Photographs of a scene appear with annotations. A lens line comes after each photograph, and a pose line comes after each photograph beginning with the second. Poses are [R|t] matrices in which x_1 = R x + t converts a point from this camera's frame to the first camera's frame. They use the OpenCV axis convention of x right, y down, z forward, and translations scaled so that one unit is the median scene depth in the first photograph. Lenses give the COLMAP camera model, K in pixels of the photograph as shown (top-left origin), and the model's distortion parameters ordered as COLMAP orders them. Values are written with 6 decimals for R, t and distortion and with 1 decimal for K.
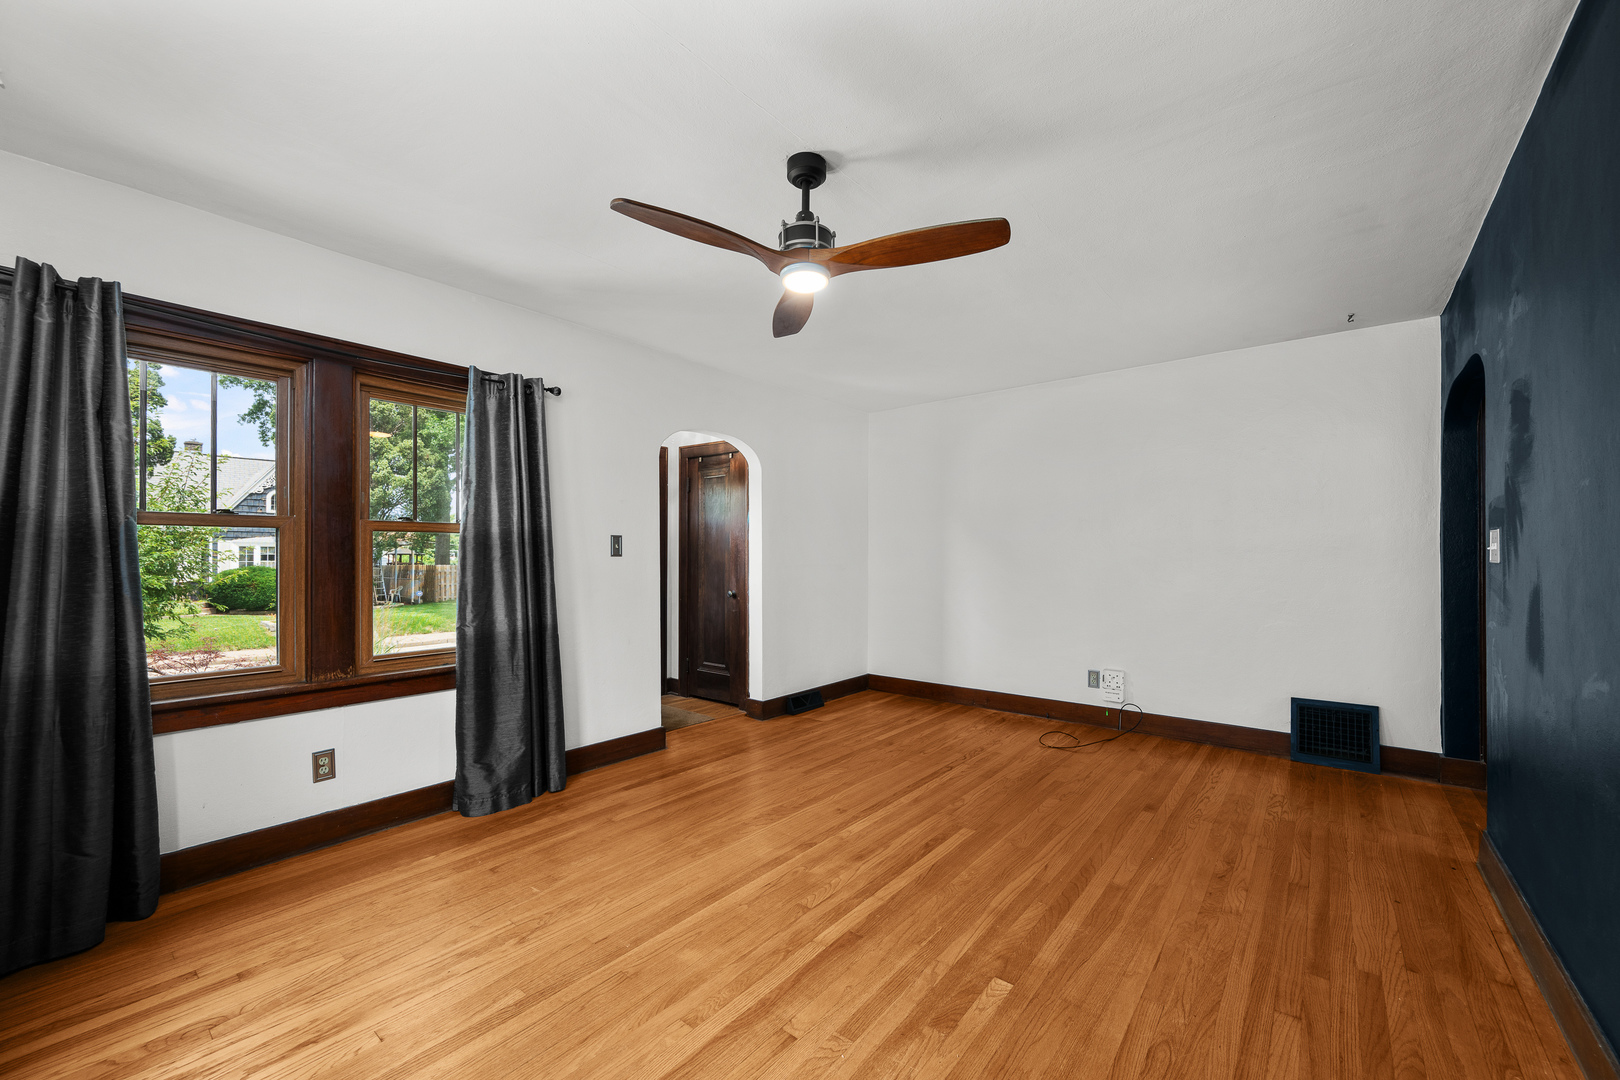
lens RADIAL K [[648.5, 0, 810.4], [0, 648.5, 552.4], [0, 0, 1]] dist [0.000820, 0.000182]
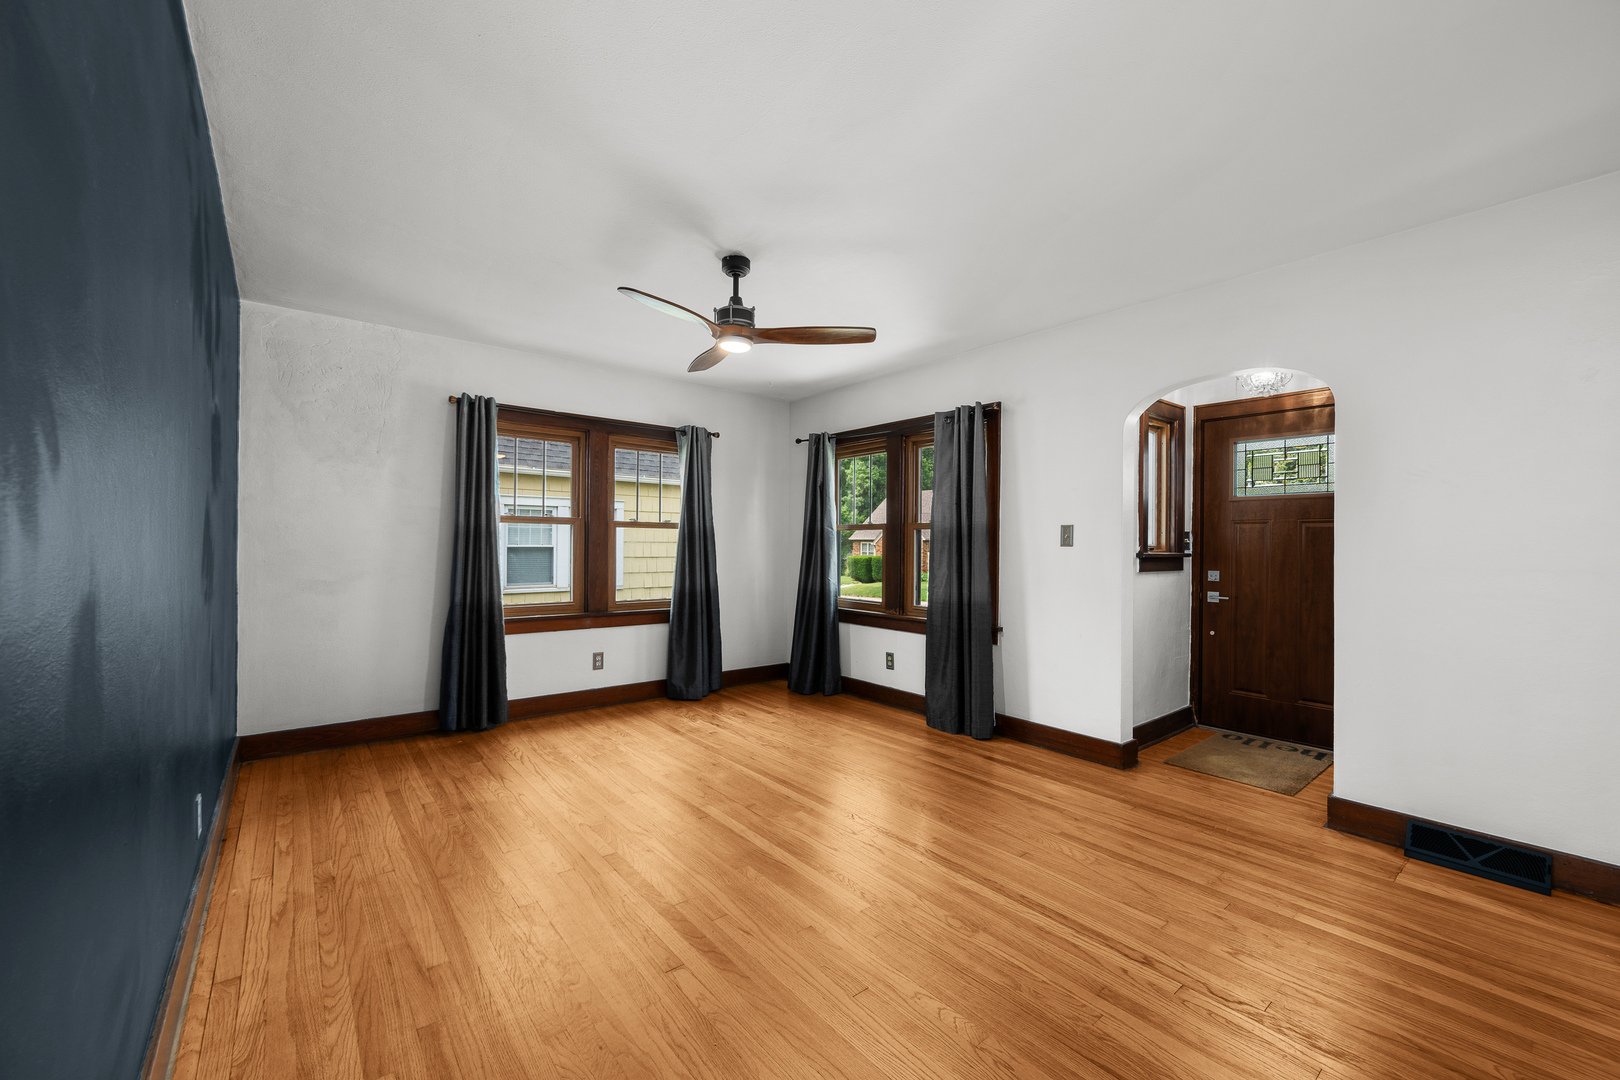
lens RADIAL K [[644.9, 0, 810.0], [0, 644.9, 545.5], [0, 0, 1]] dist [-0.000776, -0.000171]
pose [[-0.212116, 0.000277, -0.977244, 1.106339], [-0.002738, 0.999996, 0.000877, 0.006779], [0.977241, 0.002862, -0.212115, 1.225003]]
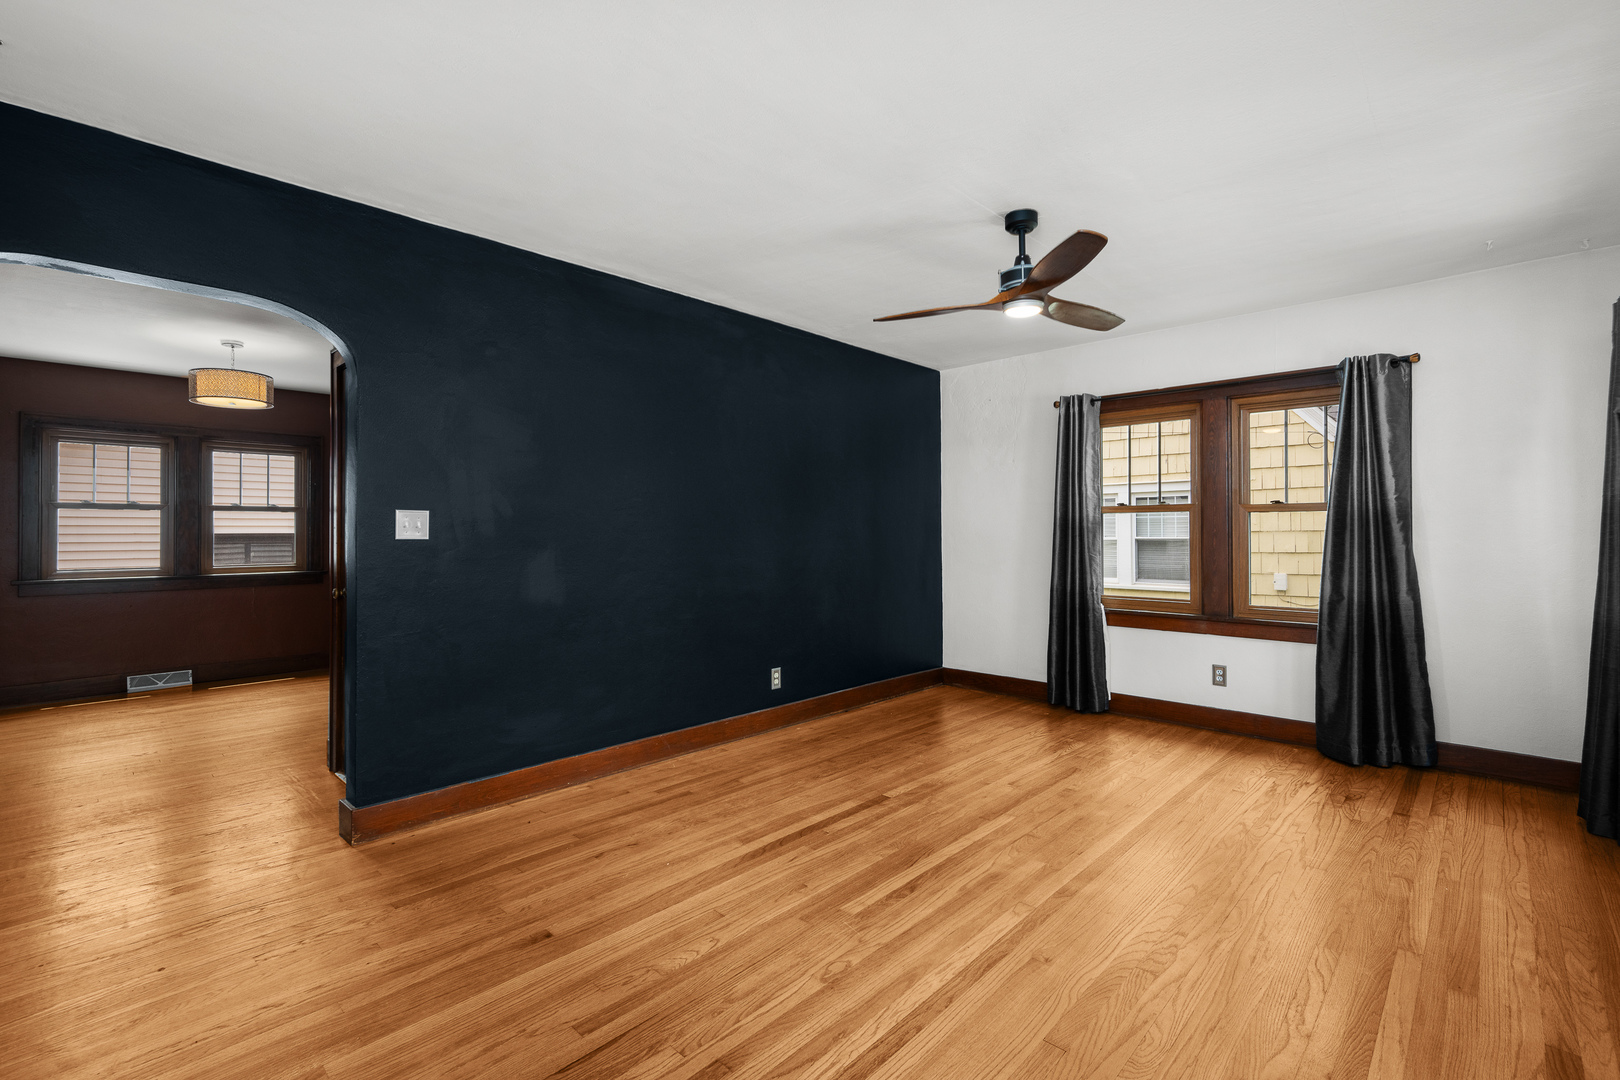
lens RADIAL K [[709.4, 0, 810.0], [0, 709.4, 540.0], [0, 0, 1]] dist [0.002607, 0.000327]
pose [[-0.996529, 0.003208, 0.083185, 0.245221], [0.003405, 0.999992, 0.002223, 0.013687], [-0.083177, 0.002499, -0.996532, 2.000462]]
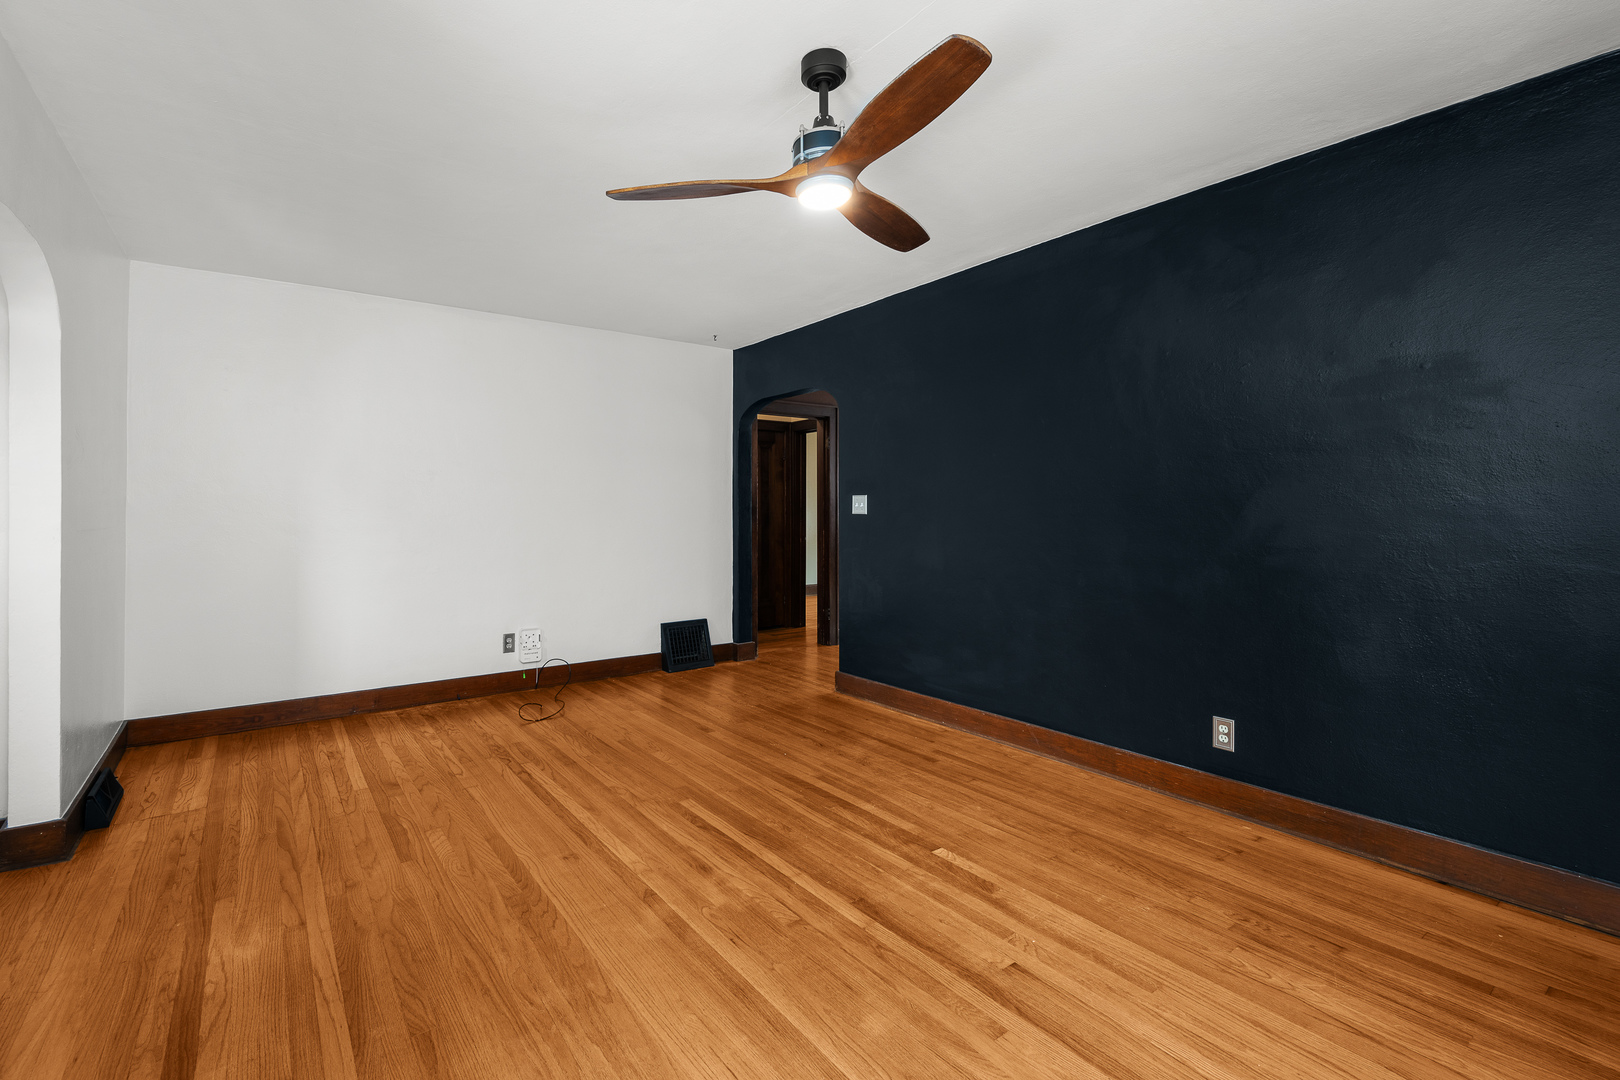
lens RADIAL K [[706.6, 0, 752.2], [0, 706.6, 515.5], [0, 0, 1]] dist [0.000278, -0.000310]
pose [[0.271903, -0.005038, 0.962312, -0.796180], [-0.004490, 0.999969, 0.006503, 0.007206], [-0.962314, -0.006089, 0.271872, 0.703942]]
